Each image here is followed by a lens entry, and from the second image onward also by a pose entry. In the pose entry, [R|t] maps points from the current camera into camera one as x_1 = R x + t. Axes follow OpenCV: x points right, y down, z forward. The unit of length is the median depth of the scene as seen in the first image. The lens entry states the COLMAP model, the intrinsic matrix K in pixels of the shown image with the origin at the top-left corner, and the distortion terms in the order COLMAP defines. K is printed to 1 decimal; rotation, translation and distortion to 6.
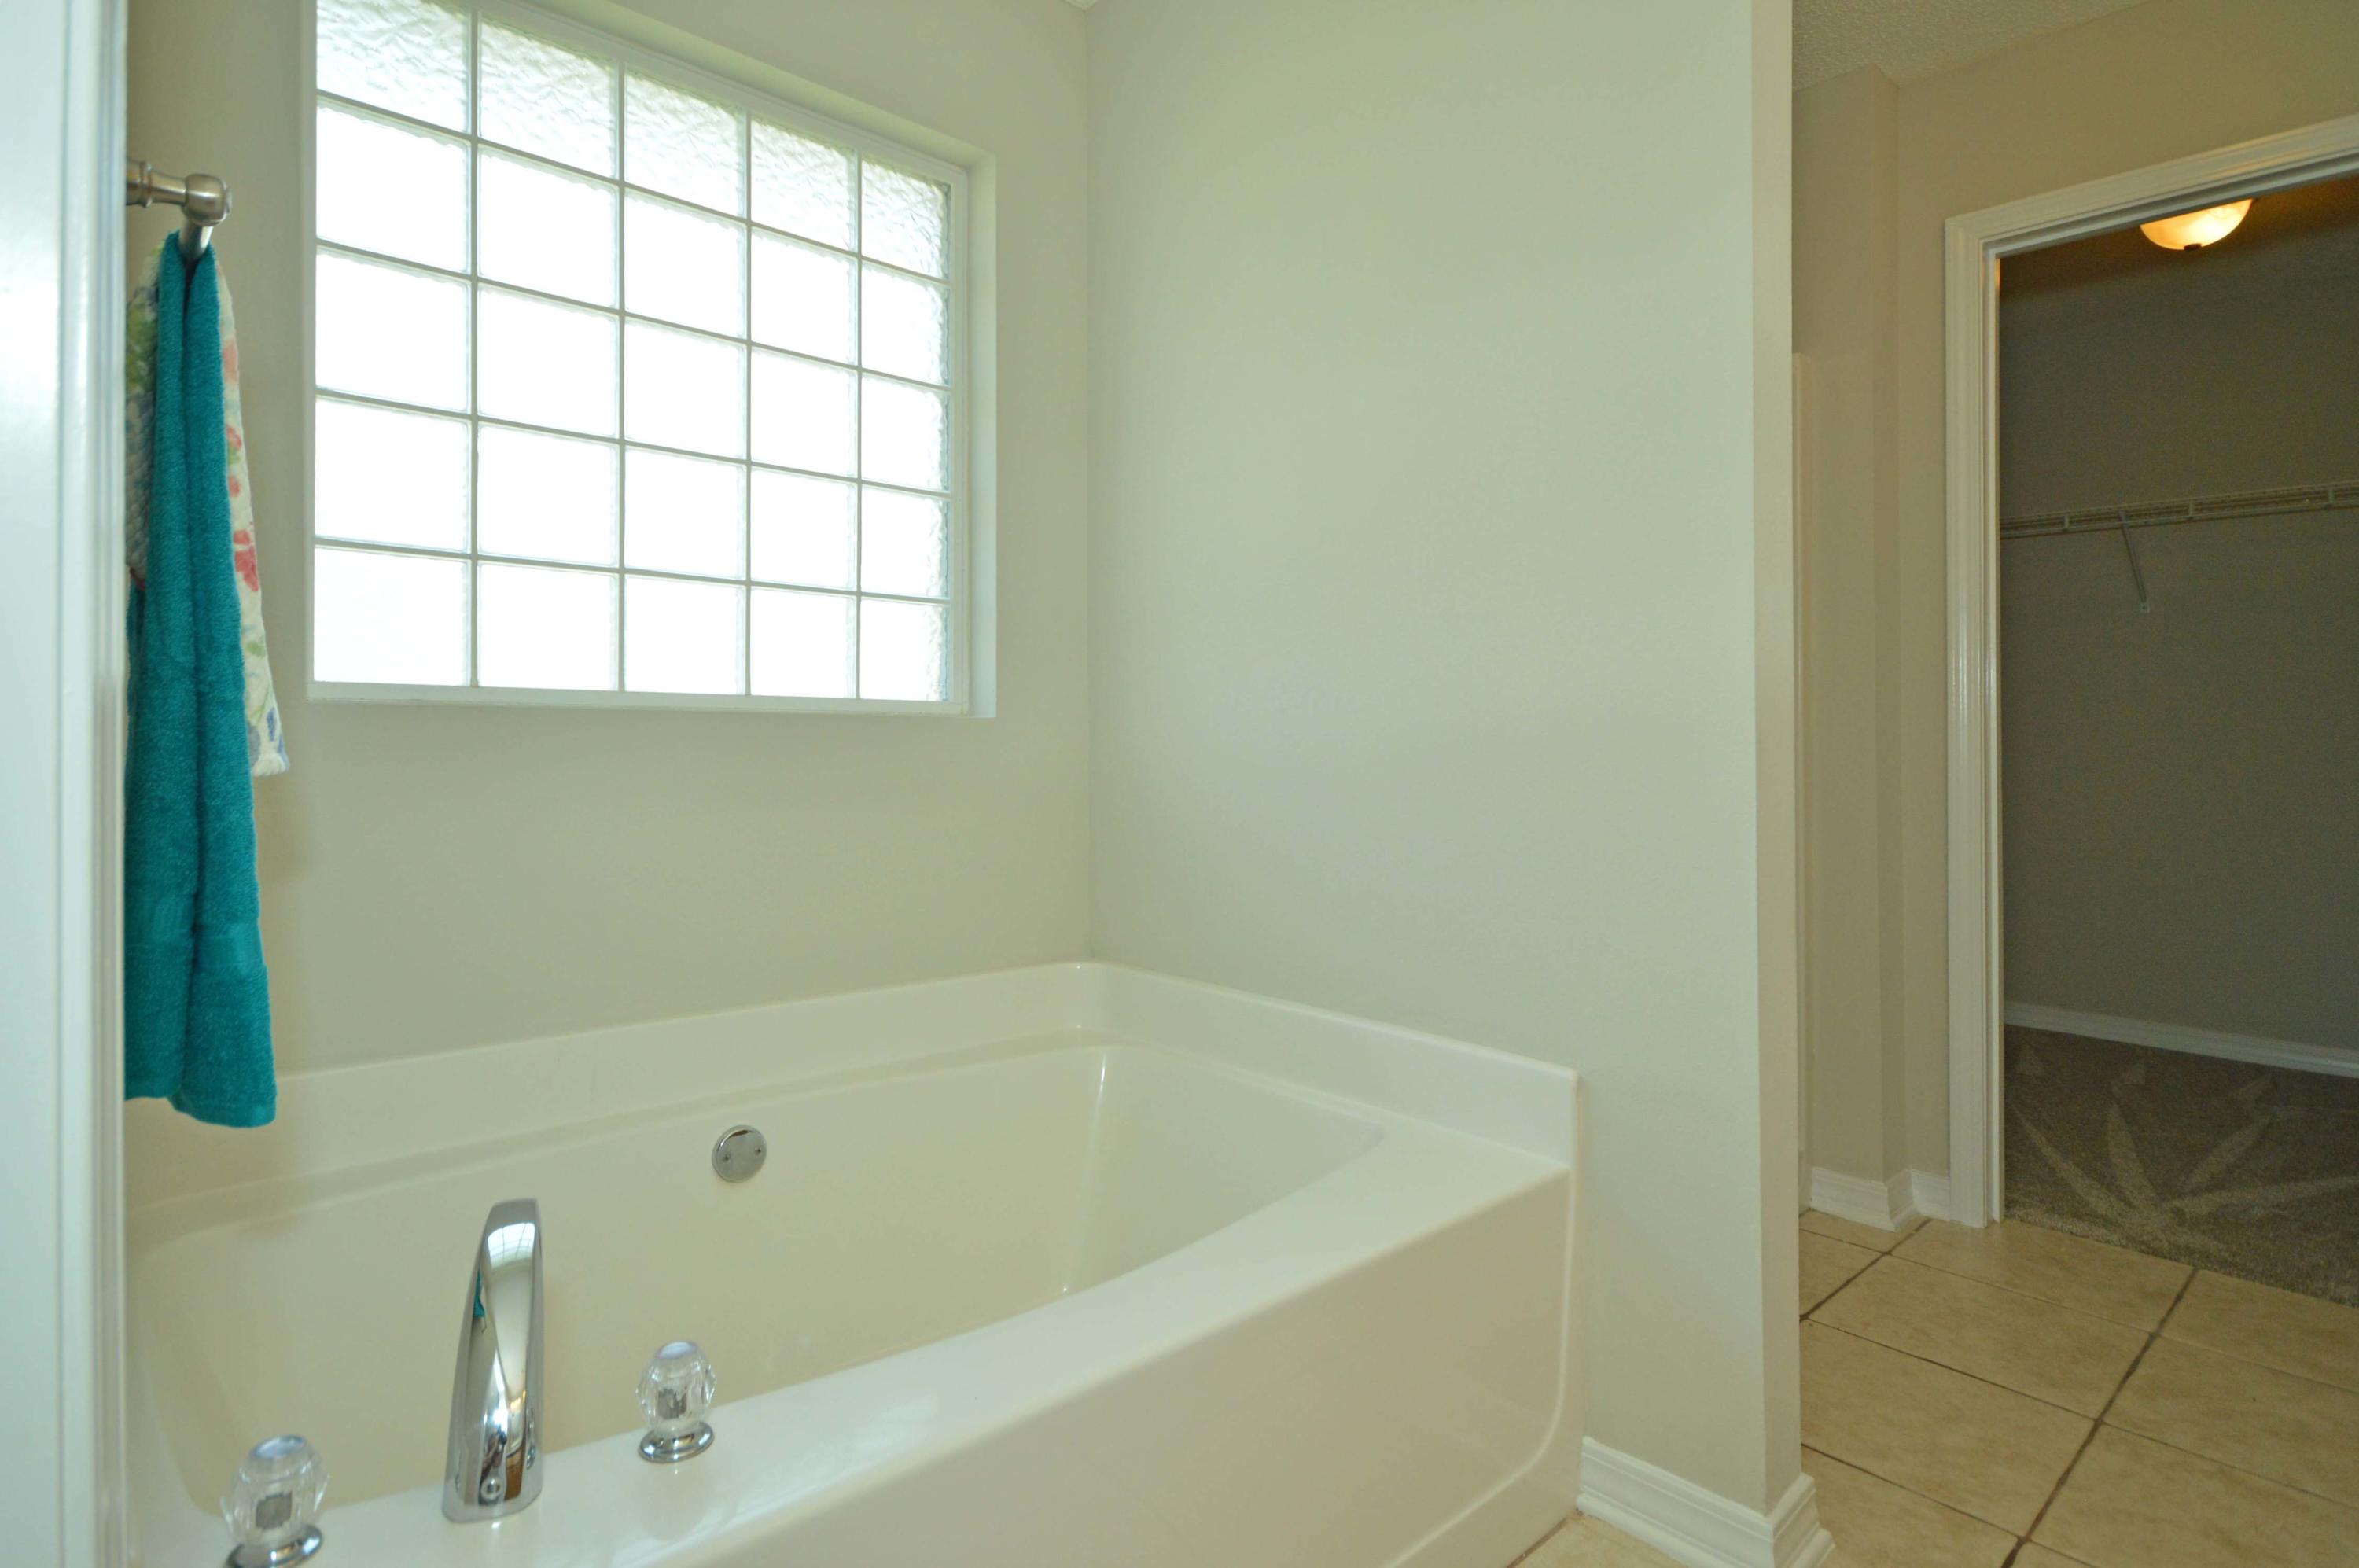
lens RADIAL K [[1208.4, 0, 1179.5], [0, 1208.4, 784.0], [0, 0, 1]] dist [-0.000569, -0.000343]
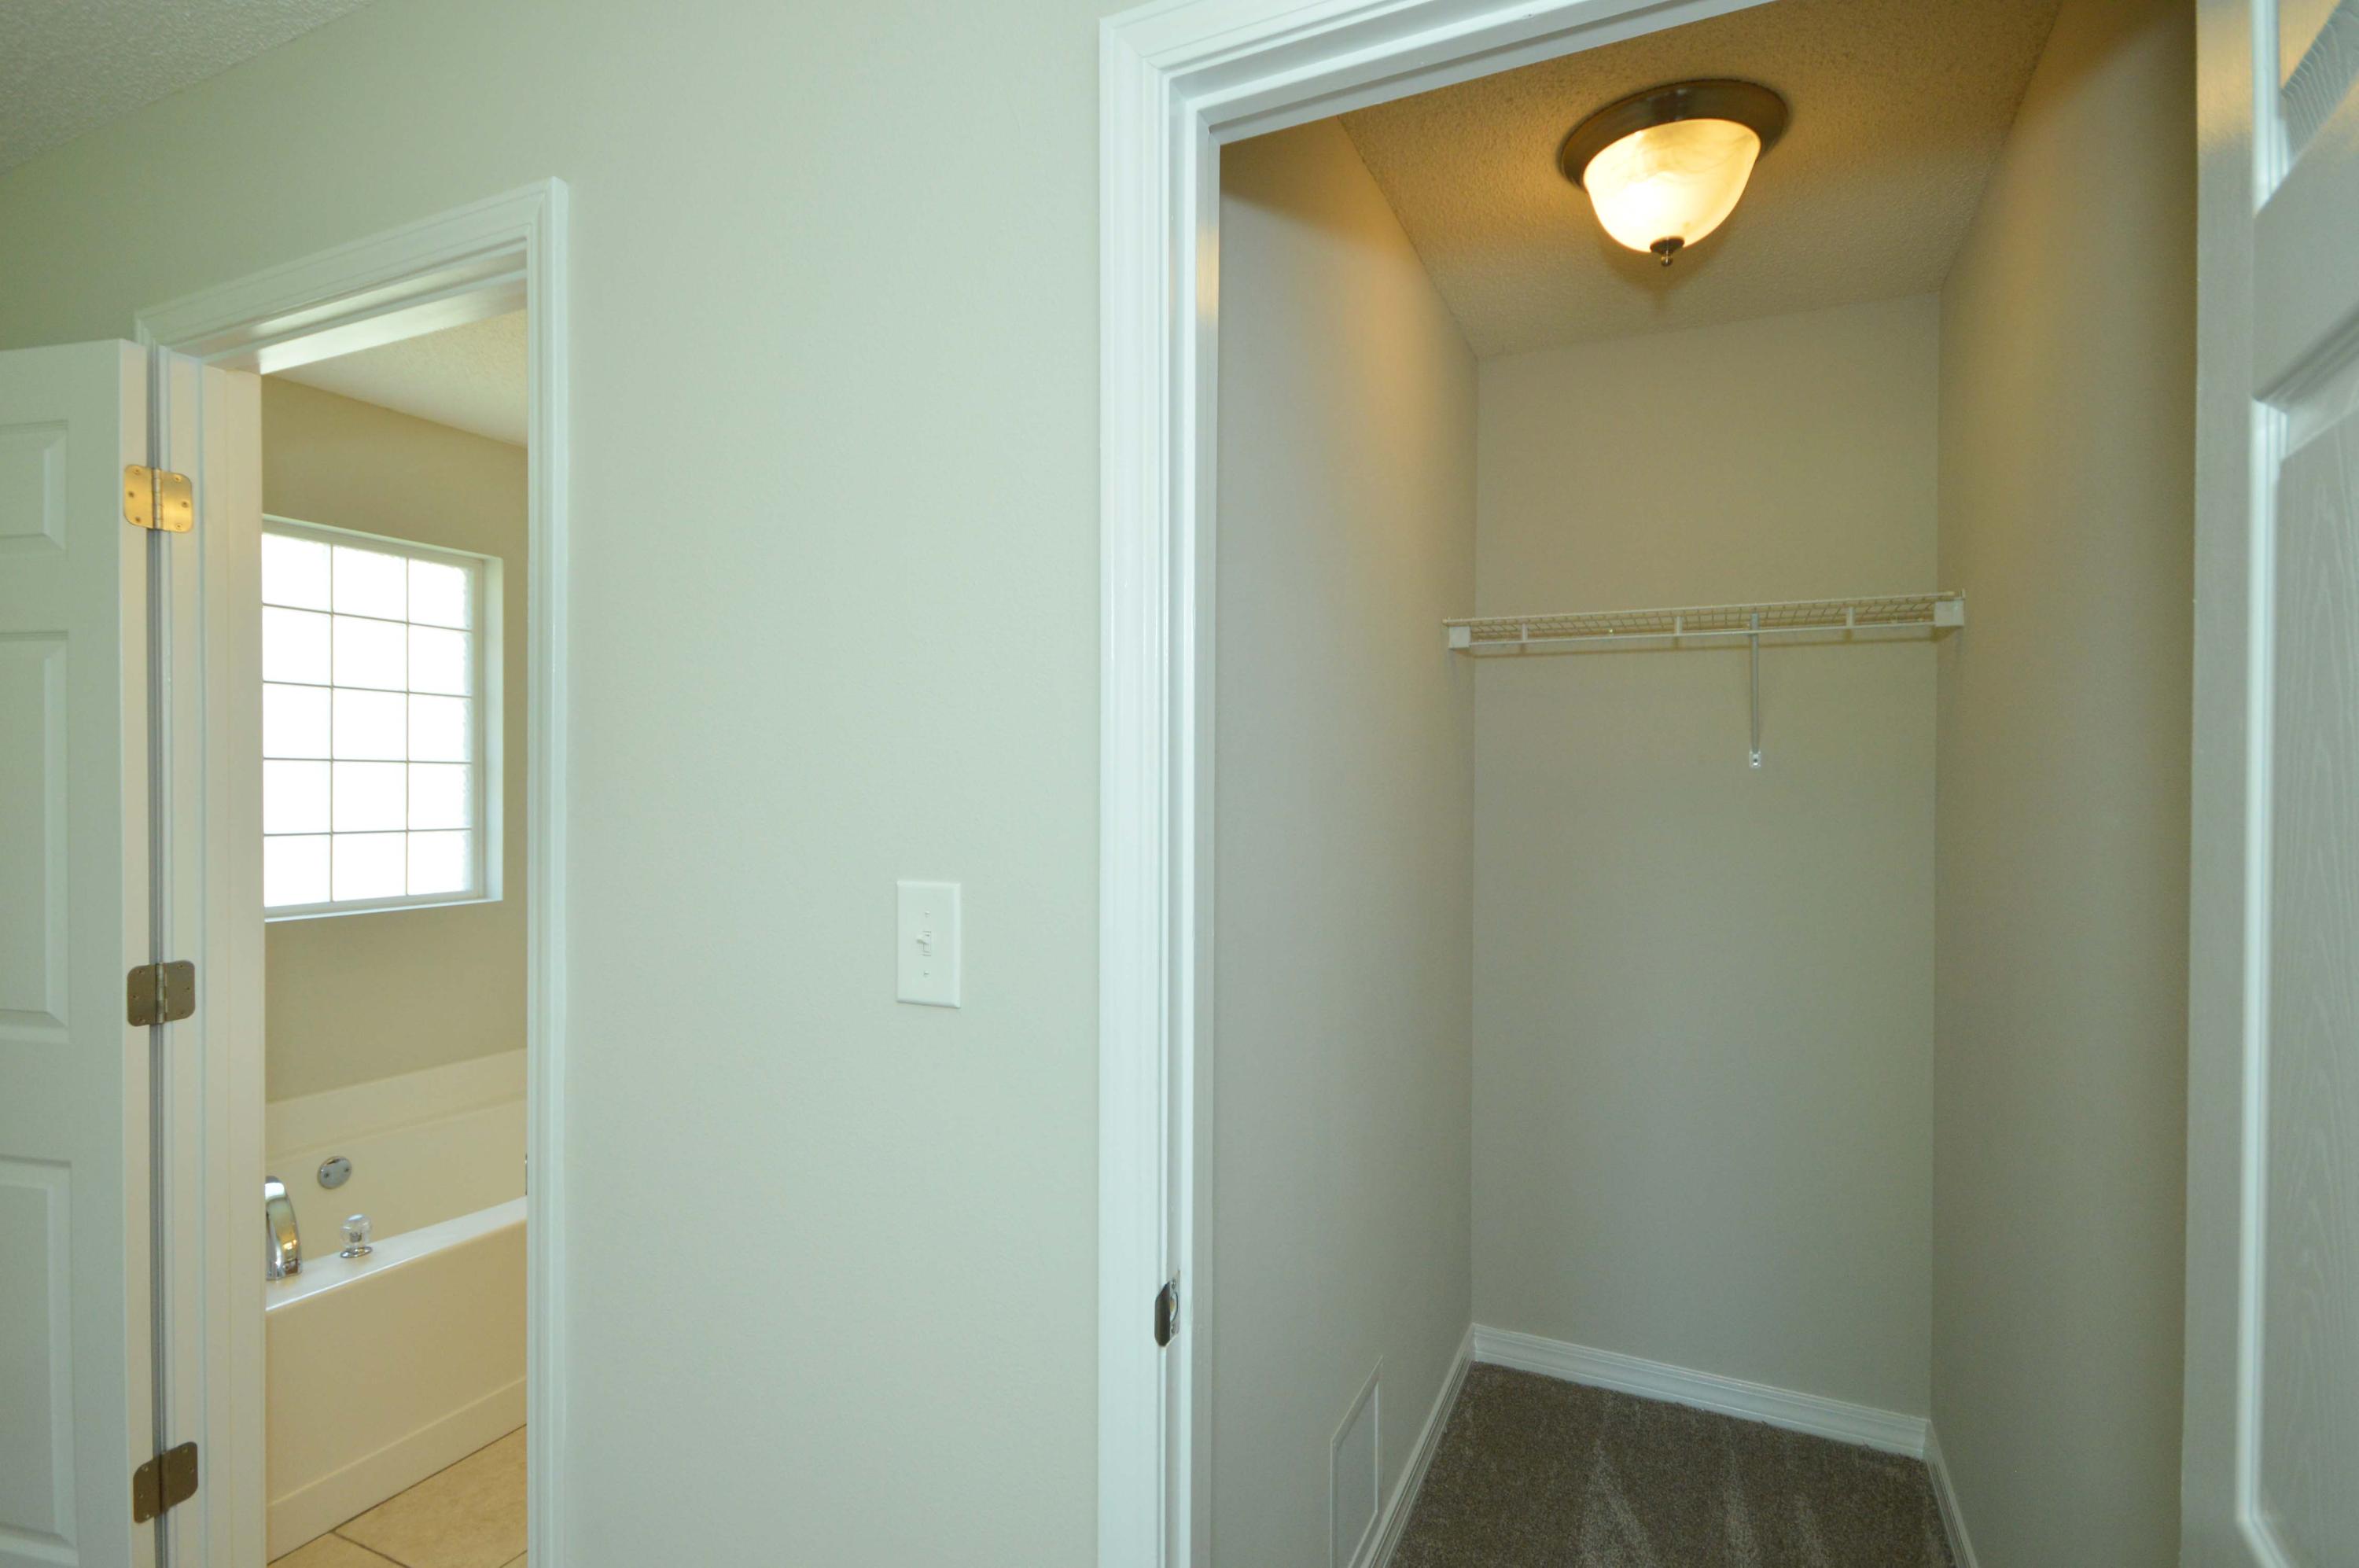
lens RADIAL K [[1208.4, 0, 1179.5], [0, 1208.4, 784.0], [0, 0, 1]] dist [-0.000569, -0.000343]
pose [[0.940421, 0.001195, 0.340011, 0.198219], [0.006208, 0.999767, -0.020683, -0.218707], [-0.339957, 0.021562, 0.940194, -1.096526]]
